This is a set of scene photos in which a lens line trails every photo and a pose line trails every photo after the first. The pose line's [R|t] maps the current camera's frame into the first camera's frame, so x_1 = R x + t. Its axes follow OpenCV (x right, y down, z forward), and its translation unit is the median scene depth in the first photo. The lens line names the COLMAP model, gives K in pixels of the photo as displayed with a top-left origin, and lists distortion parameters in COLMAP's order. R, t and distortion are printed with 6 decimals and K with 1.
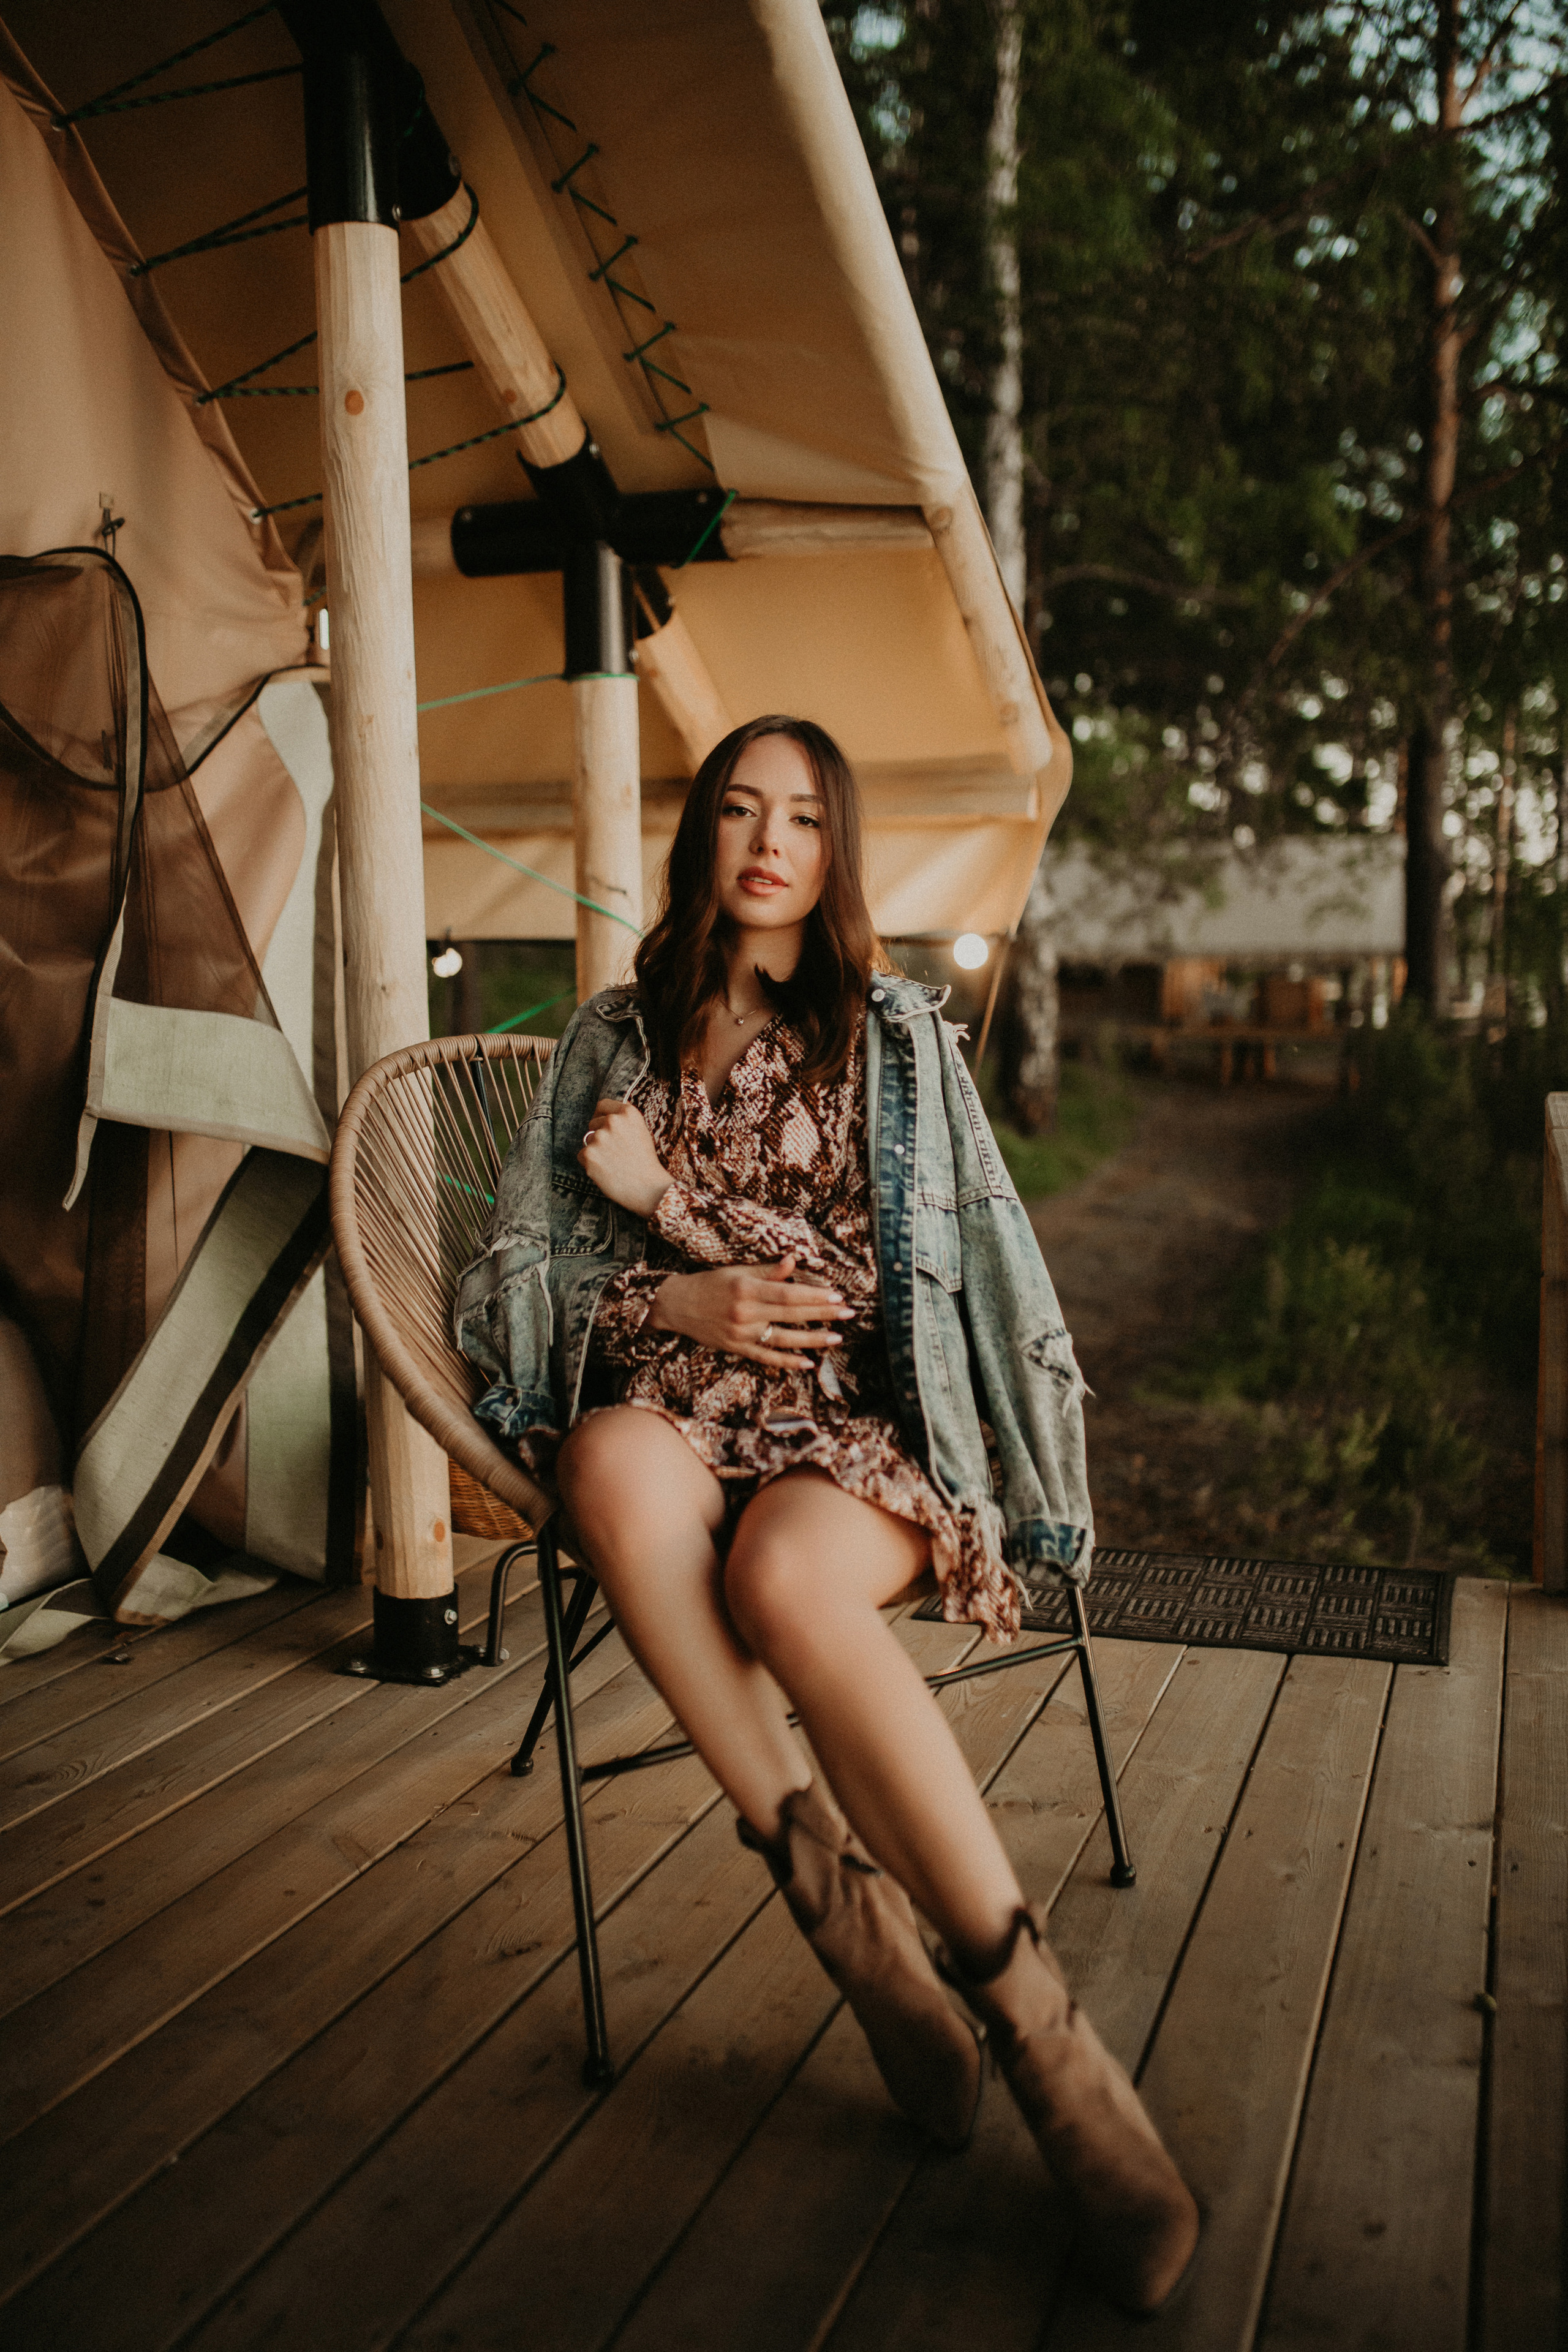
lens RADIAL K [[2229.1, 0, 784.0], [0, 2229.1, 1176.0], [0, 0, 1]] dist [-0.073394, 0.117737]
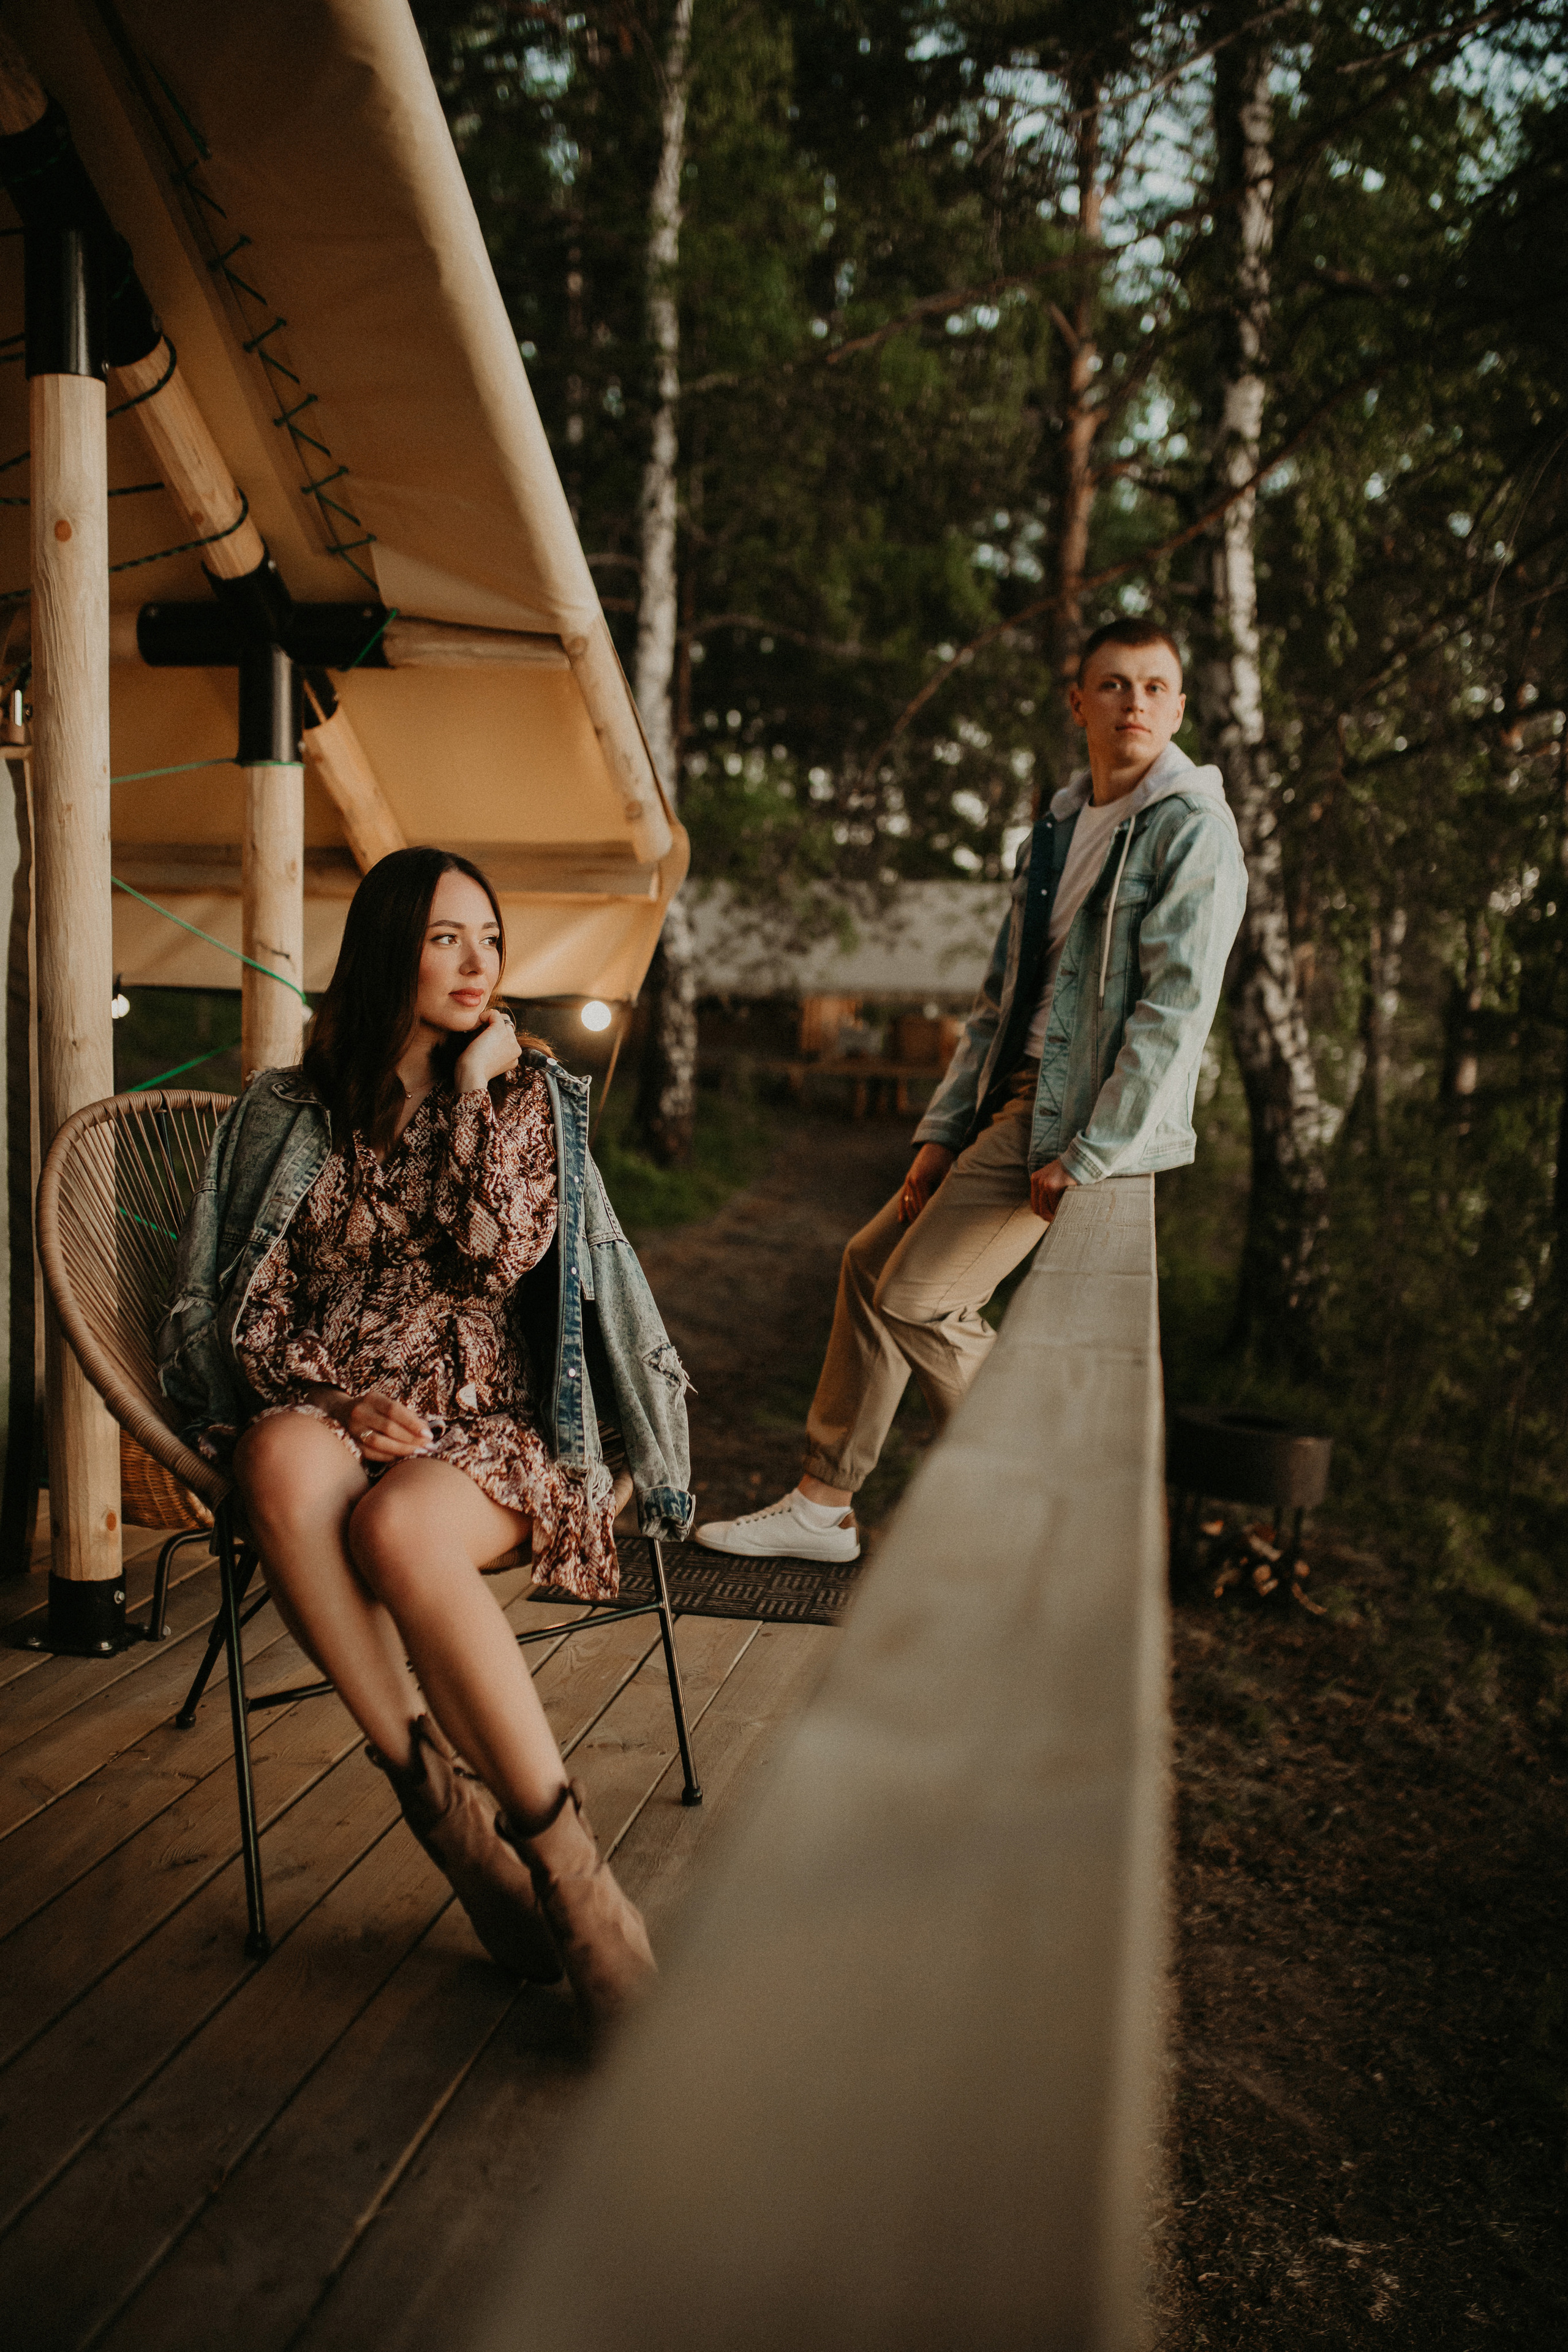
lens RADIAL K [[2229.1, 0, 784.0], [0, 2229.1, 1176.0], [0, 0, 1]] dist [-0.073394, 0.117737]
pose [[0.986925, 0.023870, 0.159402, -0.000395], [-0.022191, 0.999678, -0.012304, -0.009188], [-0.159644, 0.008606, 0.987137, -0.157534]]
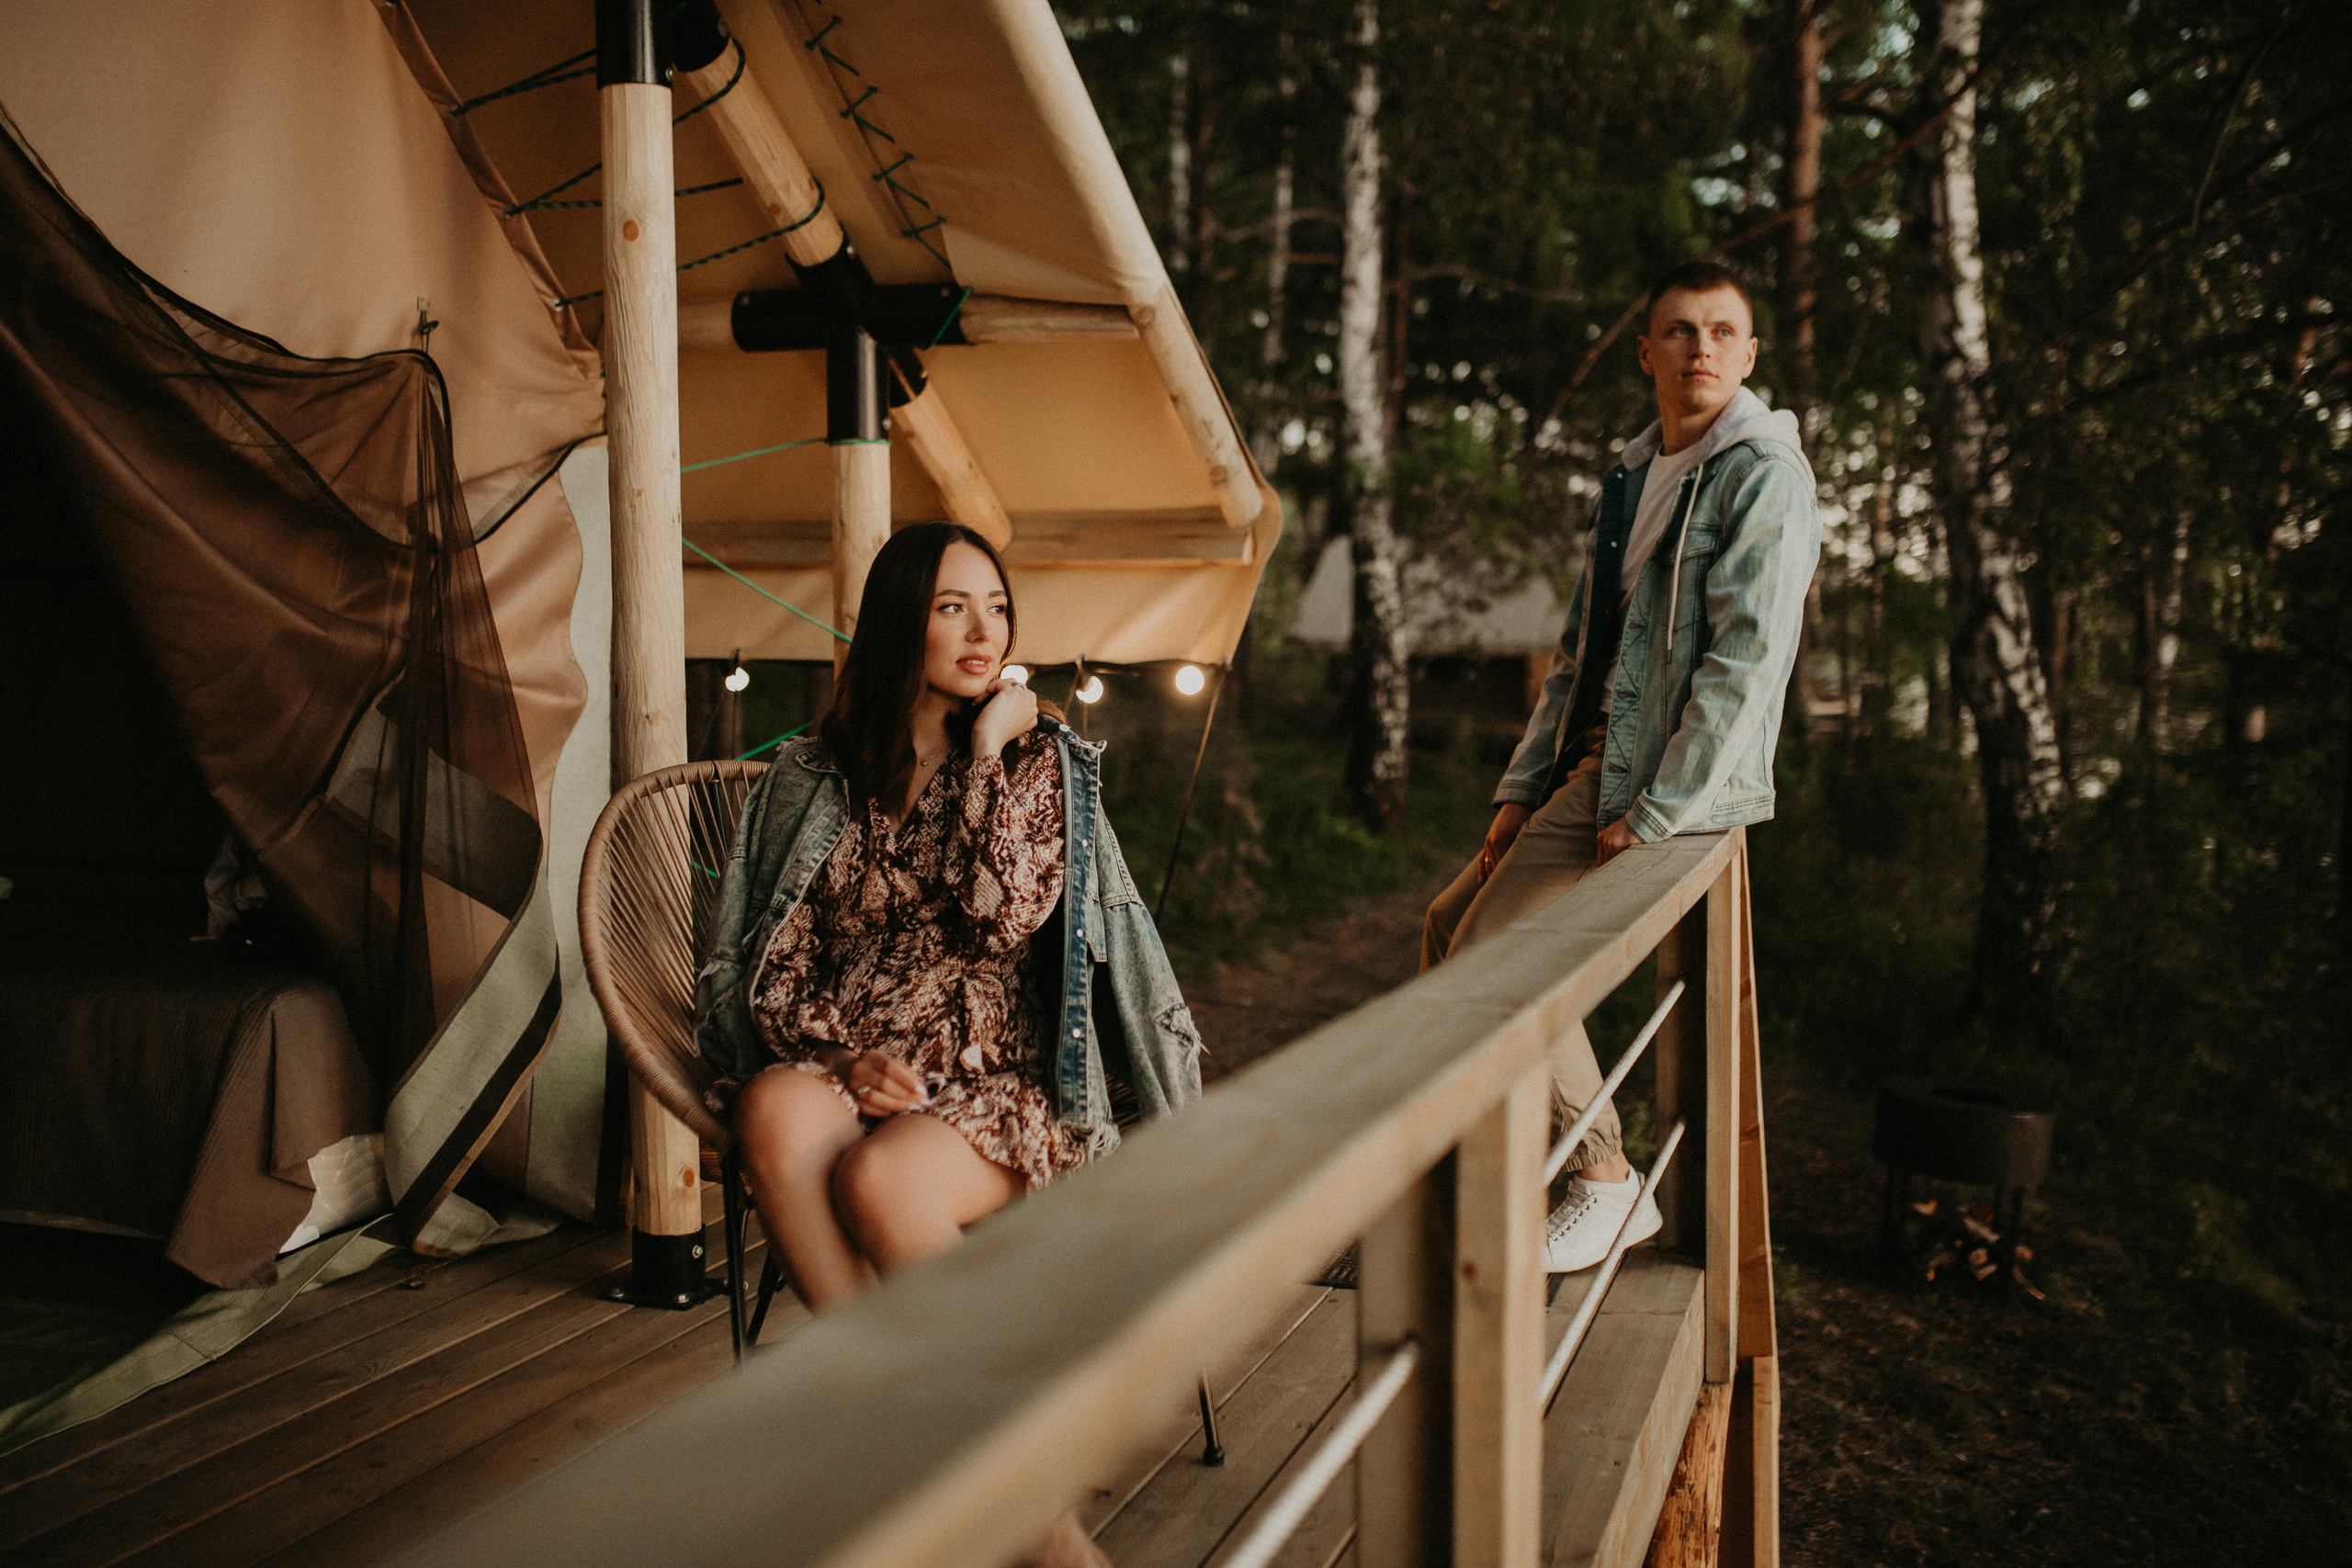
lens RADIAL K [[2294.5, 0, 1176.0], [0, 2294.5, 784.0], [0, 0, 1]] dist [-0.075433, 0.125166]
pose [[0.999895, 0.013369, 0.005501, 0.085084], [-0.013167, 0.999291, -0.035274, -0.008284], [-0.005969, 0.035198, 0.999363, -0.196616]]
